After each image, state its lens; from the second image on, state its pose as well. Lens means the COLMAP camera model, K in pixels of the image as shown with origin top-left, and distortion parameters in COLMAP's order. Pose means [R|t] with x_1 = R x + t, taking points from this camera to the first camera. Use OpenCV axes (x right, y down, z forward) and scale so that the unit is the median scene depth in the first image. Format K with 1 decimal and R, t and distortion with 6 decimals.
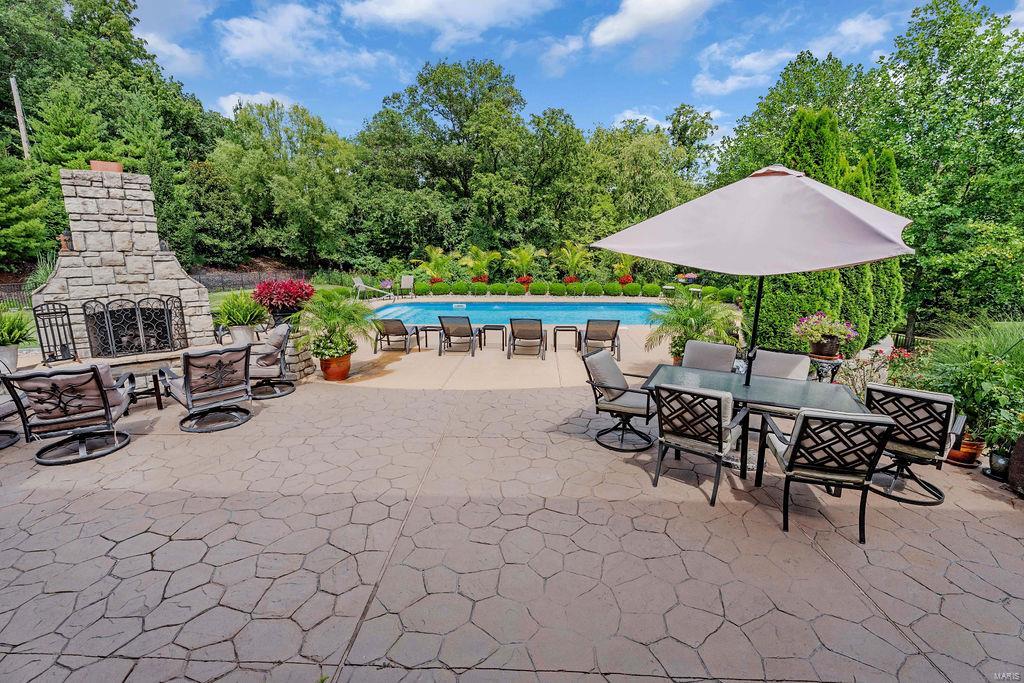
lens RADIAL K [[473.2, 0, 512.0], [0, 473.2, 323.8], [0, 0, 1]] dist [0.015428, -0.000092]
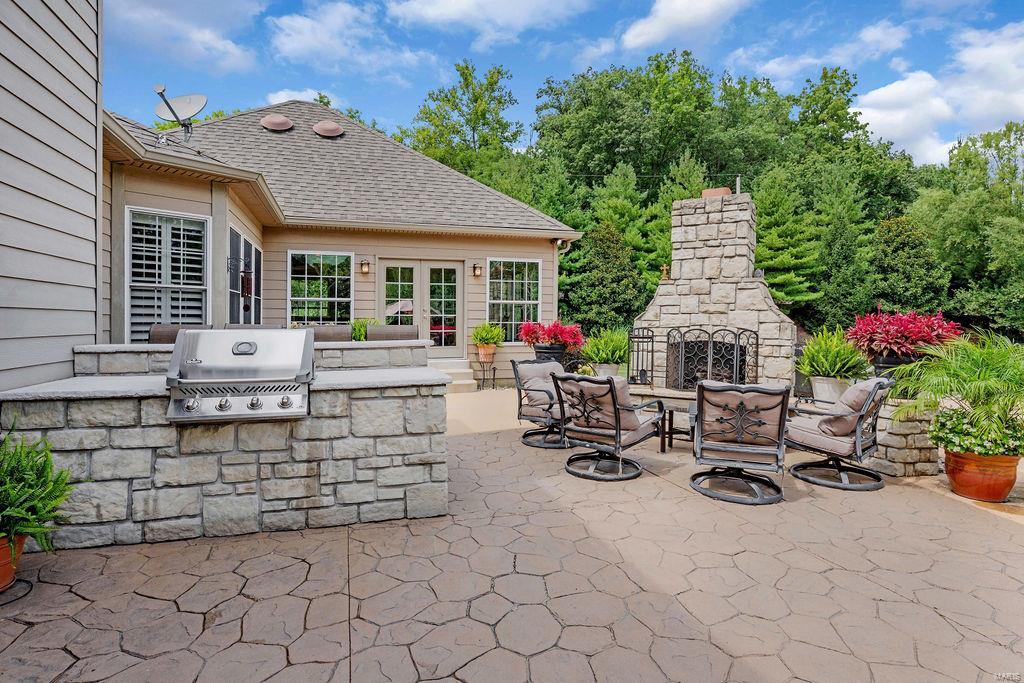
lens RADIAL K [[511.0, 0, 512.0], [0, 511.0, 341.5], [0, 0, 1]] dist [-0.014039, 0.000713]
pose [[0.321457, 0.029531, -0.946463, -0.013424], [-0.165635, 0.985858, -0.025497, 0.051671], [0.932325, 0.164963, 0.321802, 0.345406]]
